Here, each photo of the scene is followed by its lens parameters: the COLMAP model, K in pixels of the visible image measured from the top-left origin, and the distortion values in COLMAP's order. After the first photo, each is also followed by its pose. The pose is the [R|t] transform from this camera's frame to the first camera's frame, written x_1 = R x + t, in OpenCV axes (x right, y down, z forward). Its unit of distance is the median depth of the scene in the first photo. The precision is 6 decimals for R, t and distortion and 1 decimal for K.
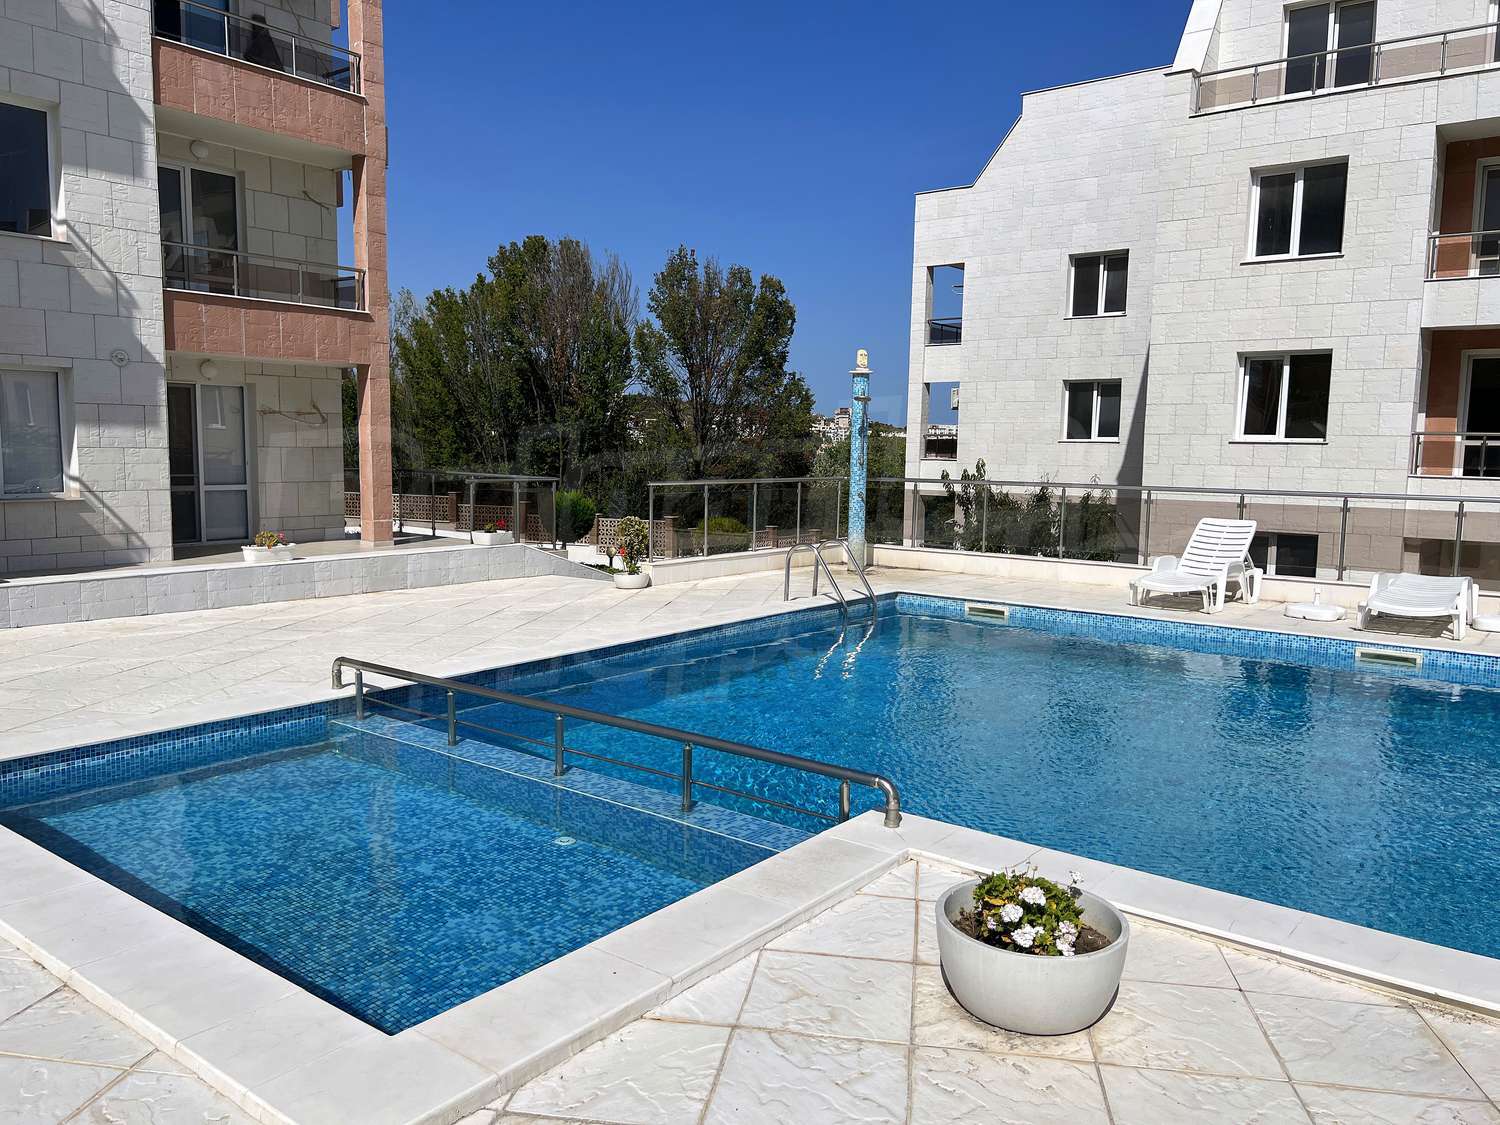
lens RADIAL K [[1126.1, 0, 746.9], [0, 1126.1, 569.5], [0, 0, 1]] dist [0.064223, -0.075380]
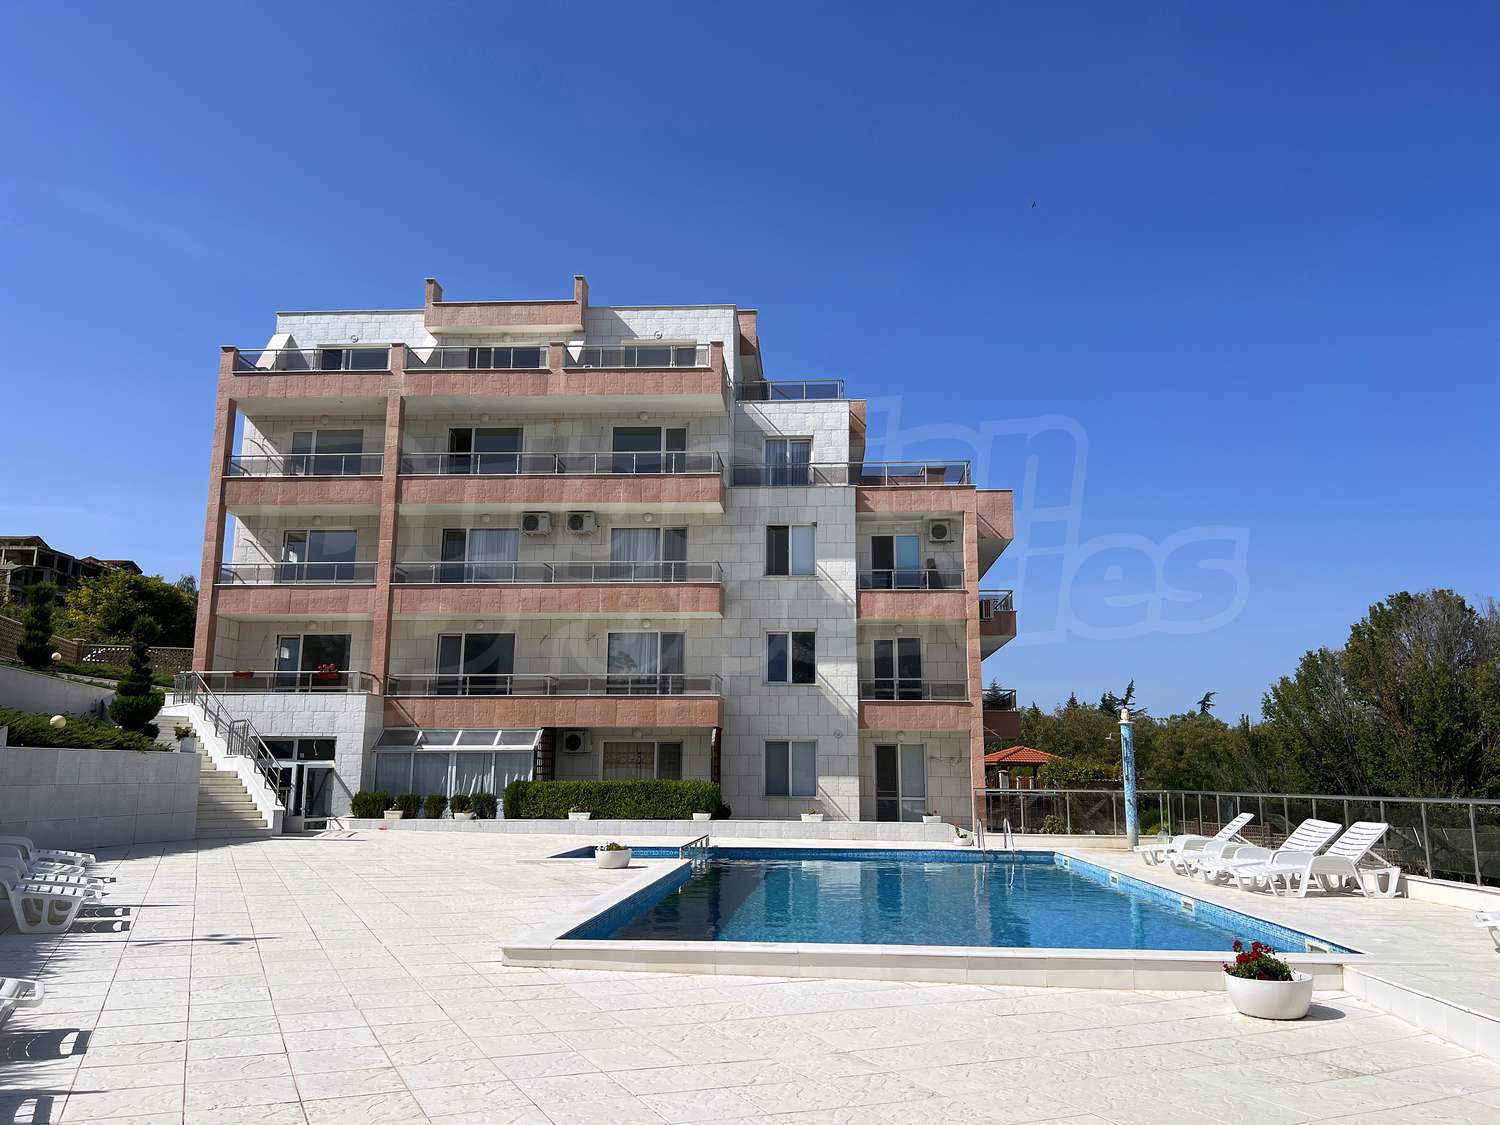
lens RADIAL K [[1126.1, 0, 754.4], [0, 1126.1, 568.8], [0, 0, 1]] dist [0.064223, -0.075380]
pose [[0.568168, -0.163838, -0.806438, 0.838891], [-0.087797, 0.962318, -0.257363, 0.056036], [0.818216, 0.217028, 0.532373, -0.247177]]
